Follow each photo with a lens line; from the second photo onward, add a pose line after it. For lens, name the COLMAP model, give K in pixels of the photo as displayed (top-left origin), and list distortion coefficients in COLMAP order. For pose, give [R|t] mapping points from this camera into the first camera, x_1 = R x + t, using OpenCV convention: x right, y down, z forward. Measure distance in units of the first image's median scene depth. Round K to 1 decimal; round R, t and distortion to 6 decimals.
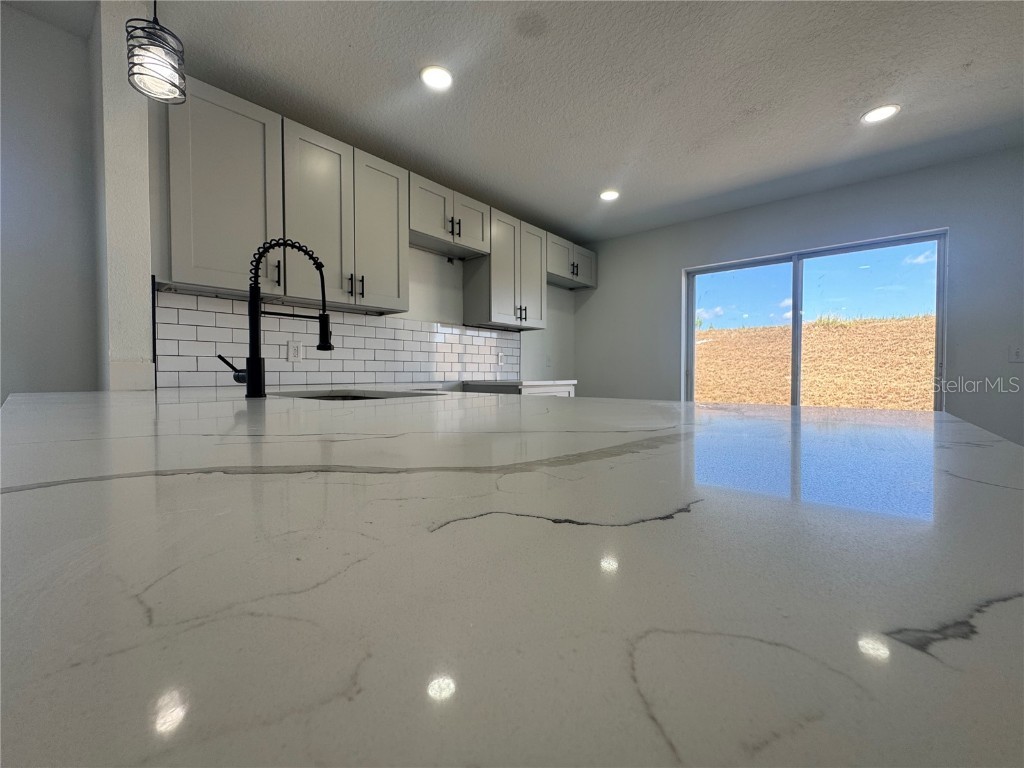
lens RADIAL K [[410.6, 0, 513.8], [0, 410.6, 382.0], [0, 0, 1]] dist [-0.003949, 0.000381]
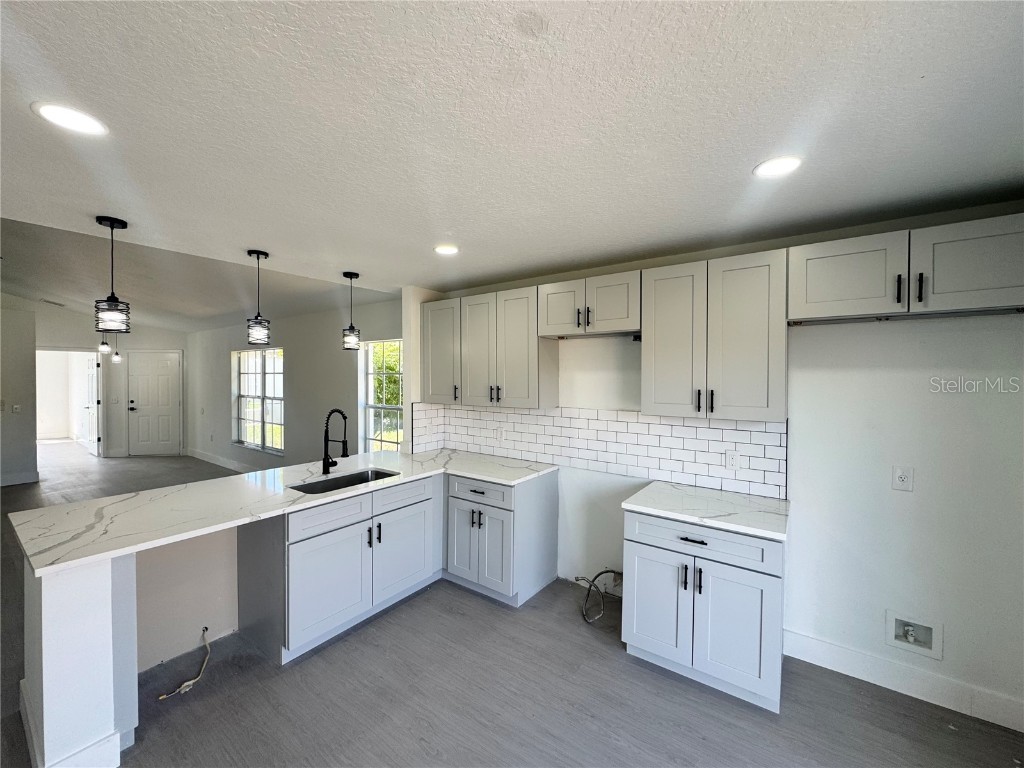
lens RADIAL K [[410.6, 0, 514.5], [0, 410.6, 381.8], [0, 0, 1]] dist [-0.003949, 0.000381]
pose [[0.080115, 0.015911, -0.996659, 0.679547], [-0.028917, 0.999489, 0.013631, -0.205005], [0.996366, 0.027728, 0.080534, 0.664965]]
